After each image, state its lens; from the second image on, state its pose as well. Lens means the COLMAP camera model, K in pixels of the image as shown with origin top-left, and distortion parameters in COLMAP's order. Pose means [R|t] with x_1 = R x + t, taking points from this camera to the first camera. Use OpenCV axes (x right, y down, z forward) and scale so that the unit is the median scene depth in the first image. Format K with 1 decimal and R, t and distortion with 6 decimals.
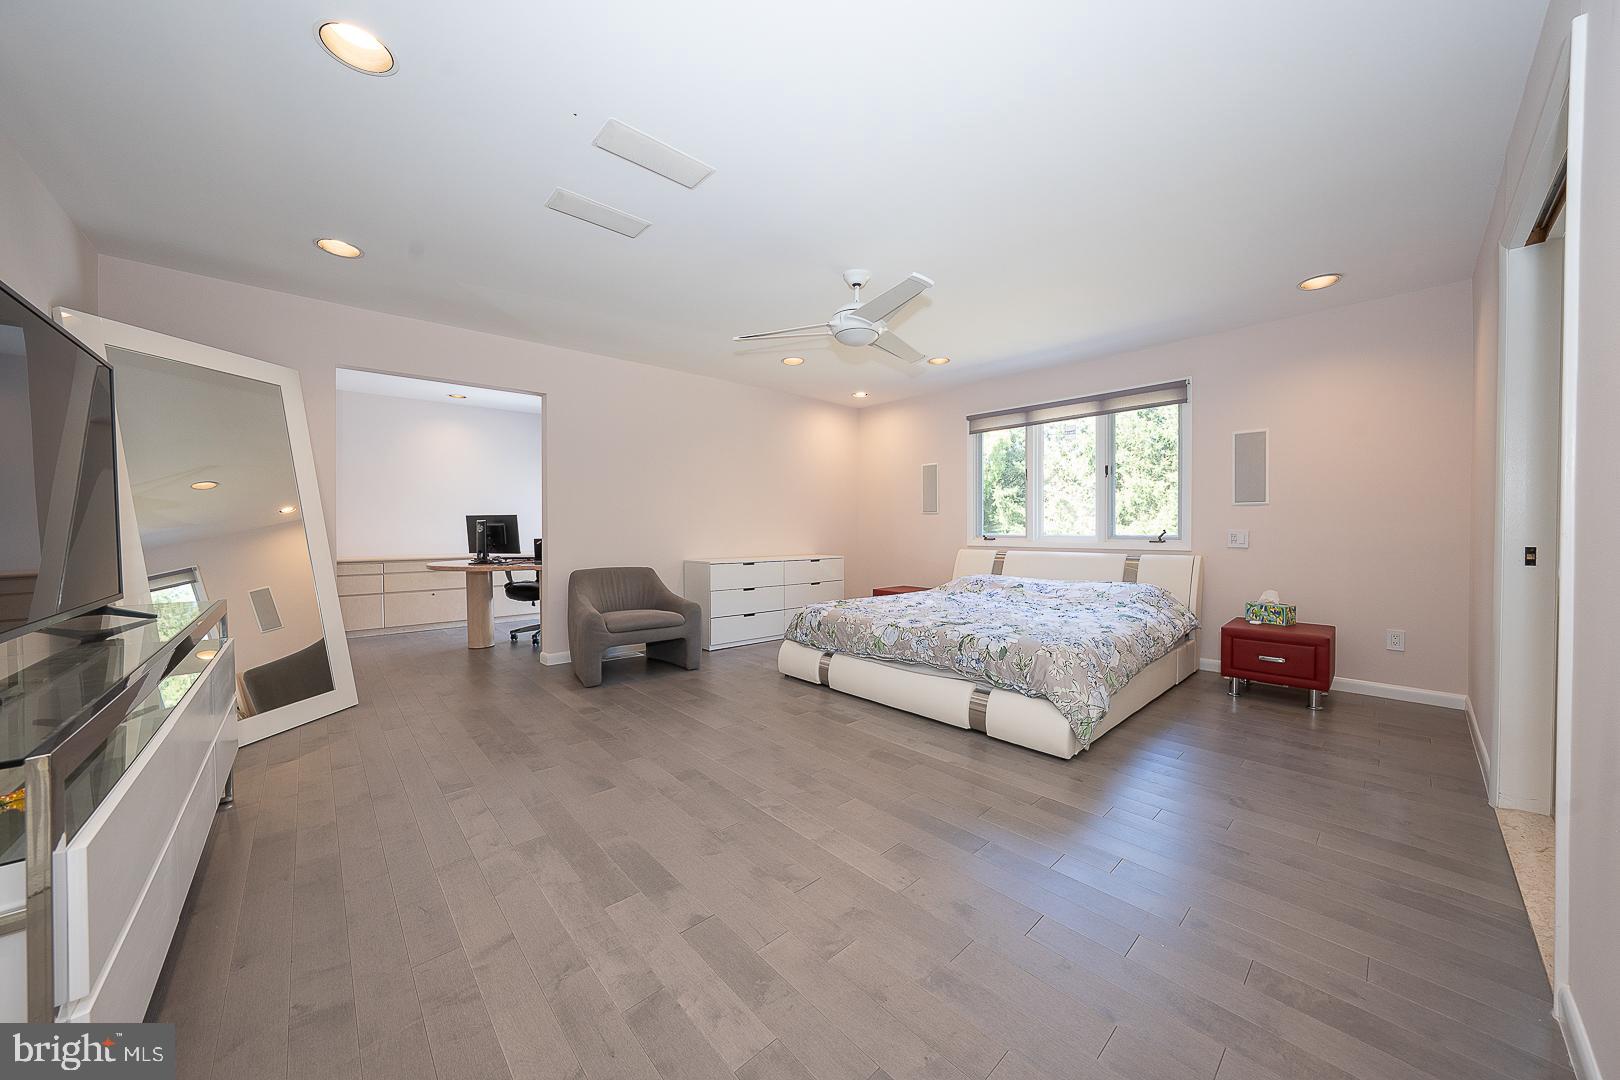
lens RADIAL K [[556.1, 0, 817.8], [0, 556.1, 533.3], [0, 0, 1]] dist [-0.015190, 0.001484]
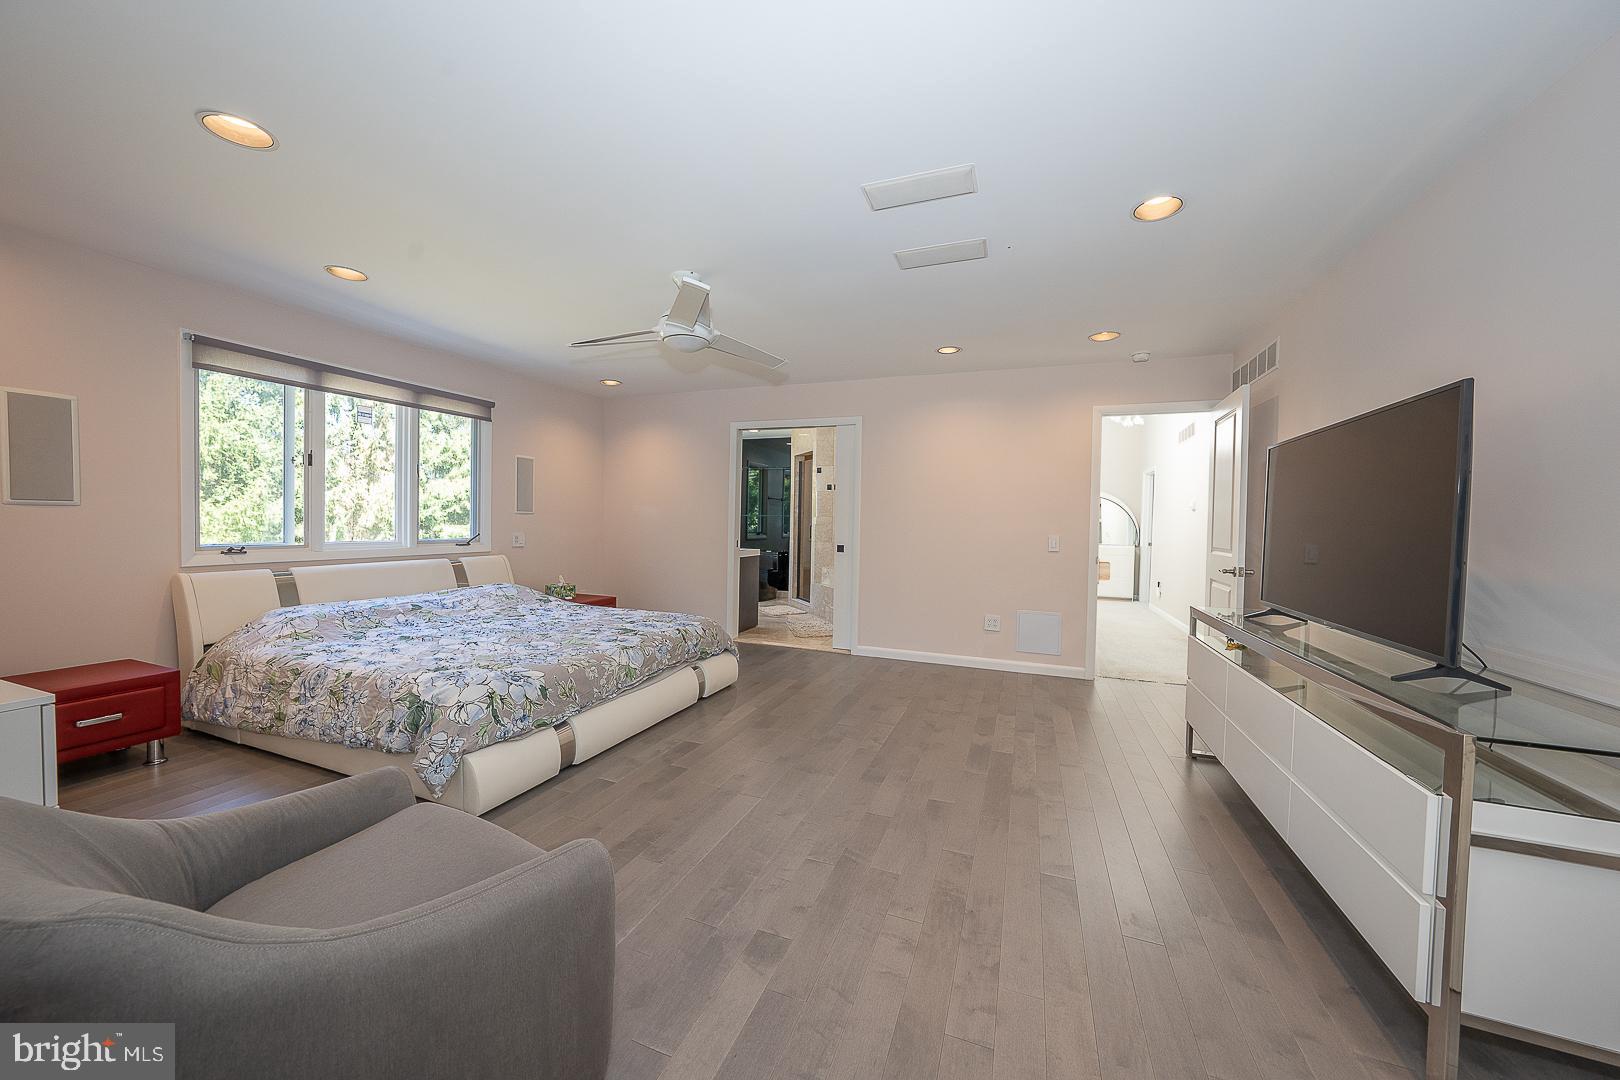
lens RADIAL K [[556.1, 0, 815.8], [0, 556.1, 535.2], [0, 0, 1]] dist [-0.015190, 0.001484]
pose [[-0.438794, -0.023479, 0.898281, -0.778549], [-0.001669, 0.999678, 0.025314, -0.040298], [-0.898586, 0.009609, -0.438692, 1.071841]]
